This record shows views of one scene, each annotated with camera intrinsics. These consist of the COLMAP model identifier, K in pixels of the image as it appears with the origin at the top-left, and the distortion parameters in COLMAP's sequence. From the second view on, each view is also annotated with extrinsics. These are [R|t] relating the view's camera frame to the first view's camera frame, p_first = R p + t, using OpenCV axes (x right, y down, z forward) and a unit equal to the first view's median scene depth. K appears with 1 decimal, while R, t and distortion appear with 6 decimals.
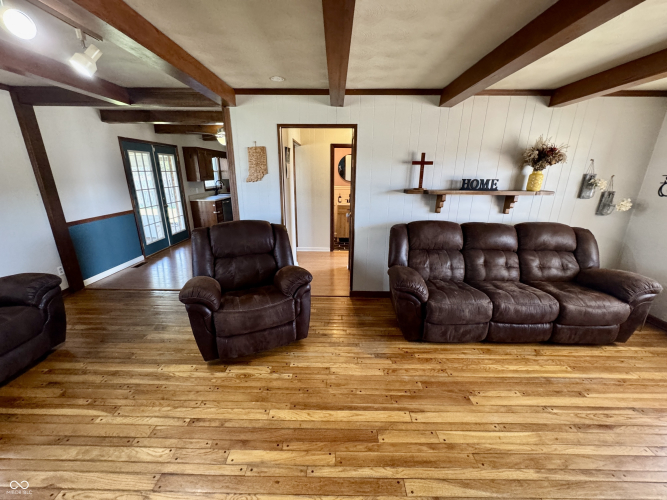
lens RADIAL K [[266.9, 0, 328.9], [0, 266.9, 248.6], [0, 0, 1]] dist [0.000086, 0.000388]
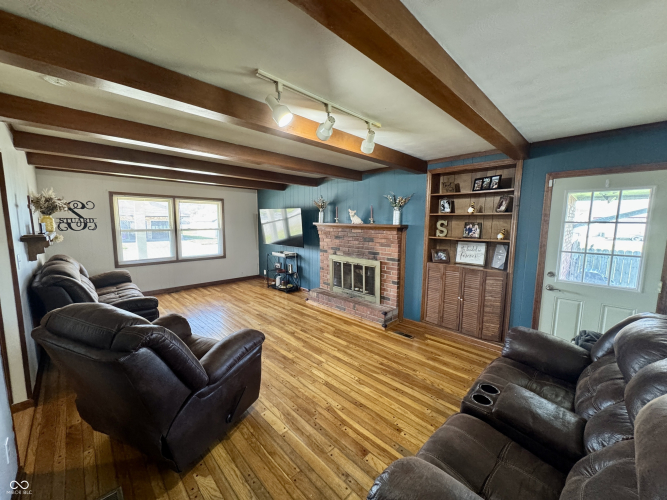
lens RADIAL K [[266.9, 0, 335.1], [0, 266.9, 251.8], [0, 0, 1]] dist [0.000086, 0.000388]
pose [[-0.724246, -0.096423, 0.682766, -1.011854], [0.174250, 0.932445, 0.316519, -0.289703], [-0.667161, 0.348209, -0.658518, 0.978174]]
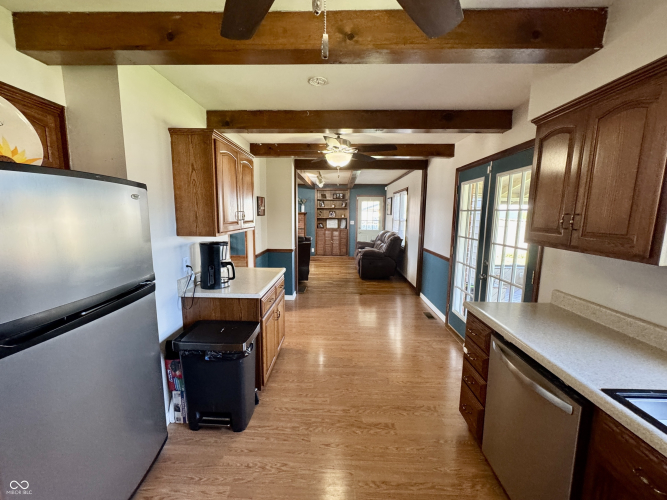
lens RADIAL K [[266.9, 0, 333.2], [0, 266.9, 248.6], [0, 0, 1]] dist [0.000086, 0.000388]
pose [[-0.999903, -0.012981, -0.005124, -0.616847], [-0.013945, 0.915448, 0.402195, -0.752880], [-0.000530, 0.402227, -0.915540, 2.674006]]
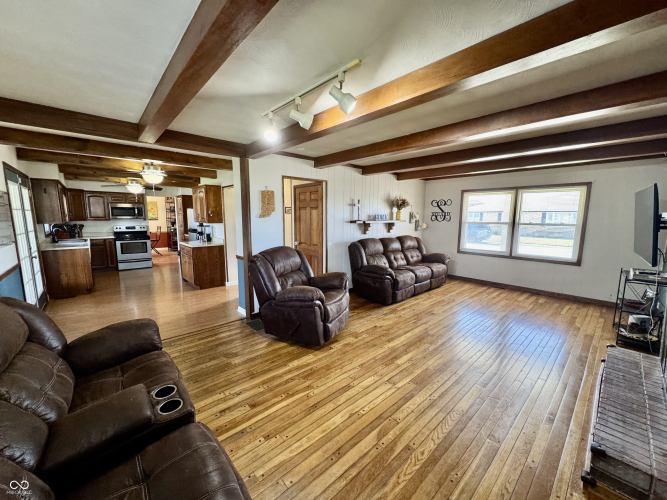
lens RADIAL K [[266.9, 0, 330.5], [0, 266.9, 250.7], [0, 0, 1]] dist [0.000086, 0.000388]
pose [[0.733269, -0.096450, 0.673063, -0.971603], [0.190684, 0.979335, -0.067401, 0.041513], [-0.652653, 0.177766, 0.736508, -0.079082]]
